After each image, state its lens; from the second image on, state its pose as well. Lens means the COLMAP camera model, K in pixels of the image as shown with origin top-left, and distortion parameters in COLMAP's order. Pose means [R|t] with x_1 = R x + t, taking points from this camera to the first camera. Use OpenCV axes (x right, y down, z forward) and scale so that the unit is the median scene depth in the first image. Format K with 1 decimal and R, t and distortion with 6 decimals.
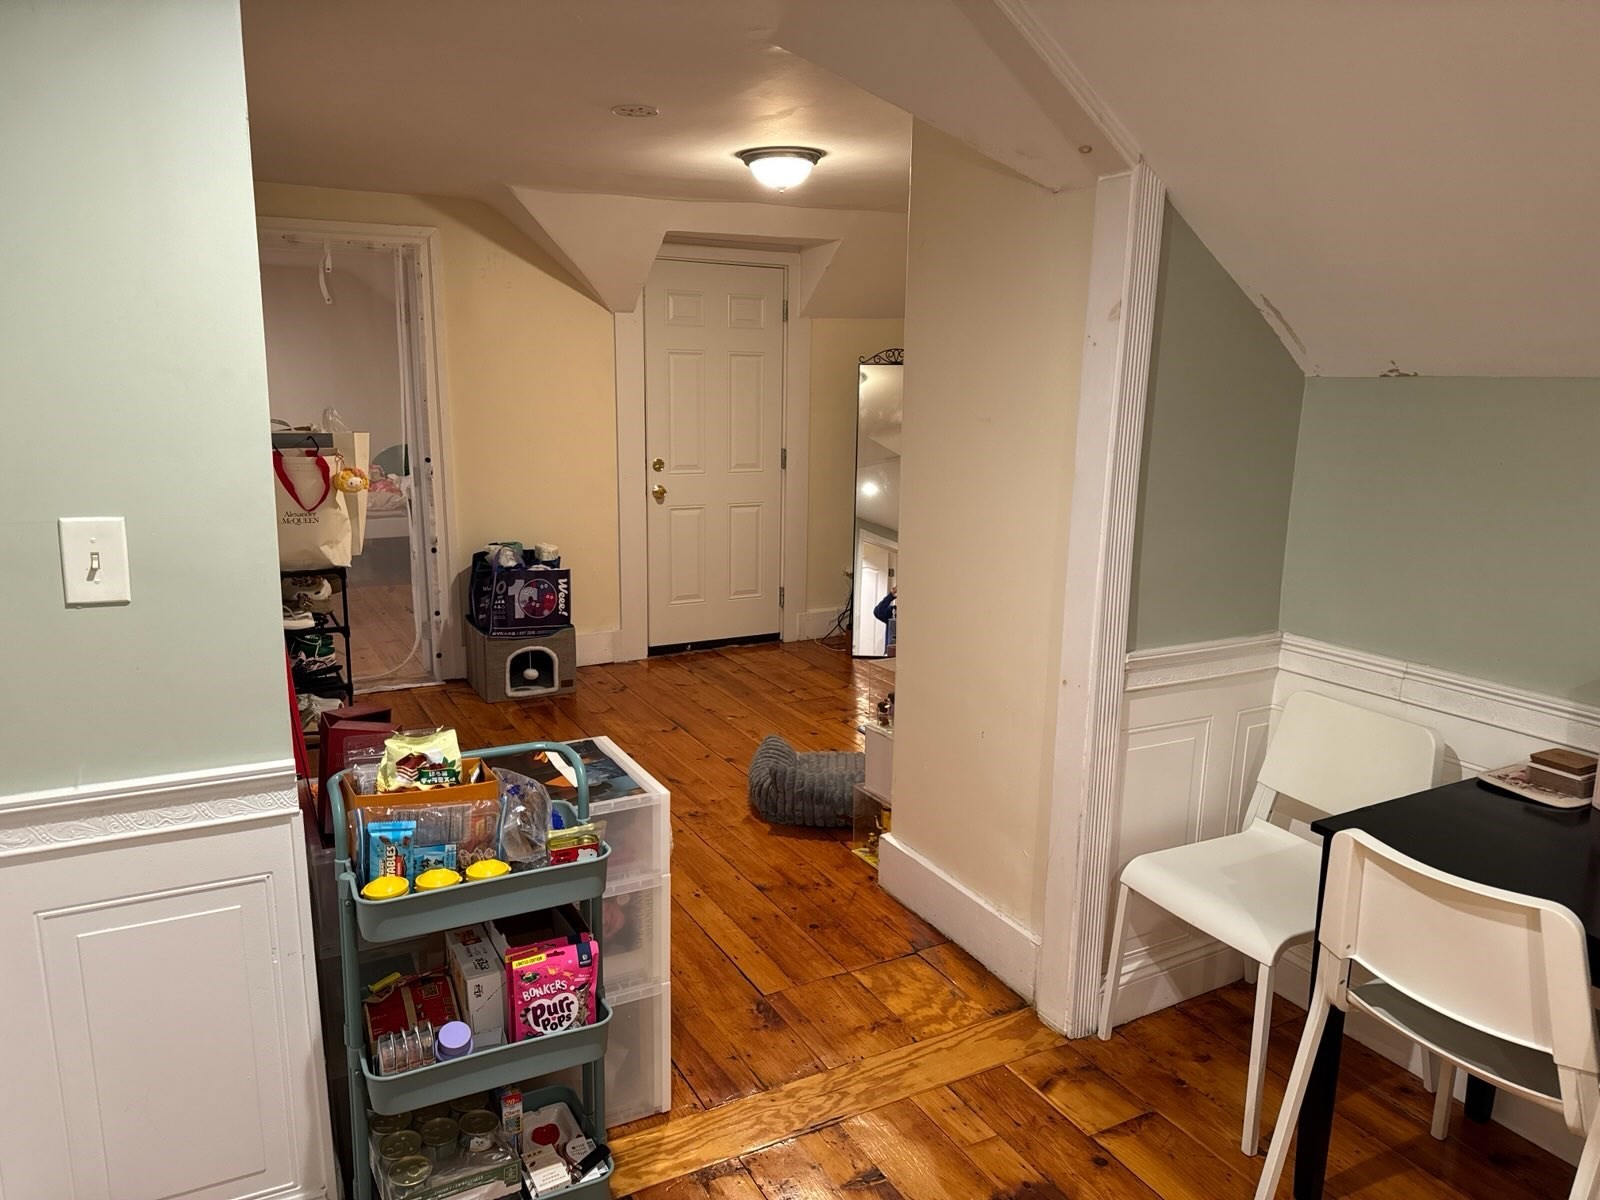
lens RADIAL K [[1103.7, 0, 800.0], [0, 1103.7, 600.0], [0, 0, 1]] dist [0.135845, -0.264390]
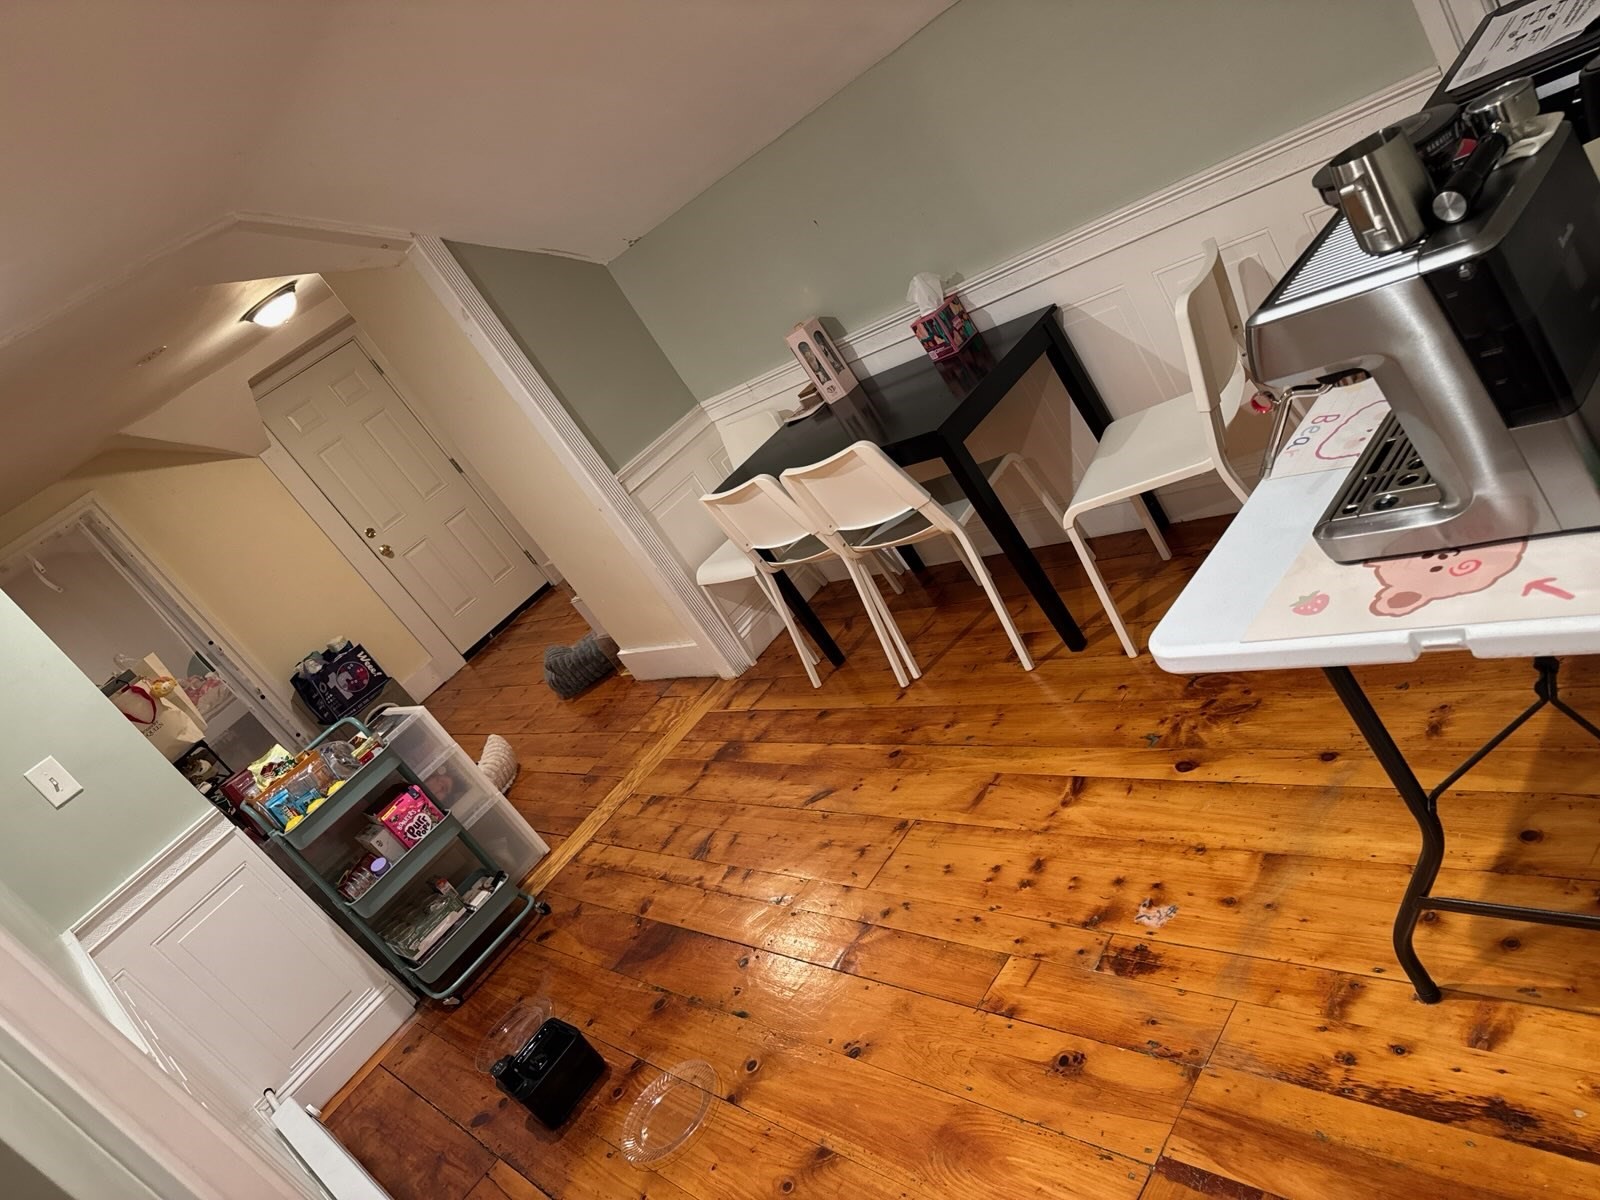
lens RADIAL K [[1141.2, 0, 800.0], [0, 1141.2, 600.0], [0, 0, 1]] dist [0.054605, -0.085082]
pose [[0.792458, -0.607637, 0.052798, 0.257967], [0.599508, 0.791929, 0.115925, 0.140820], [-0.112252, -0.060213, 0.991854, -0.594408]]
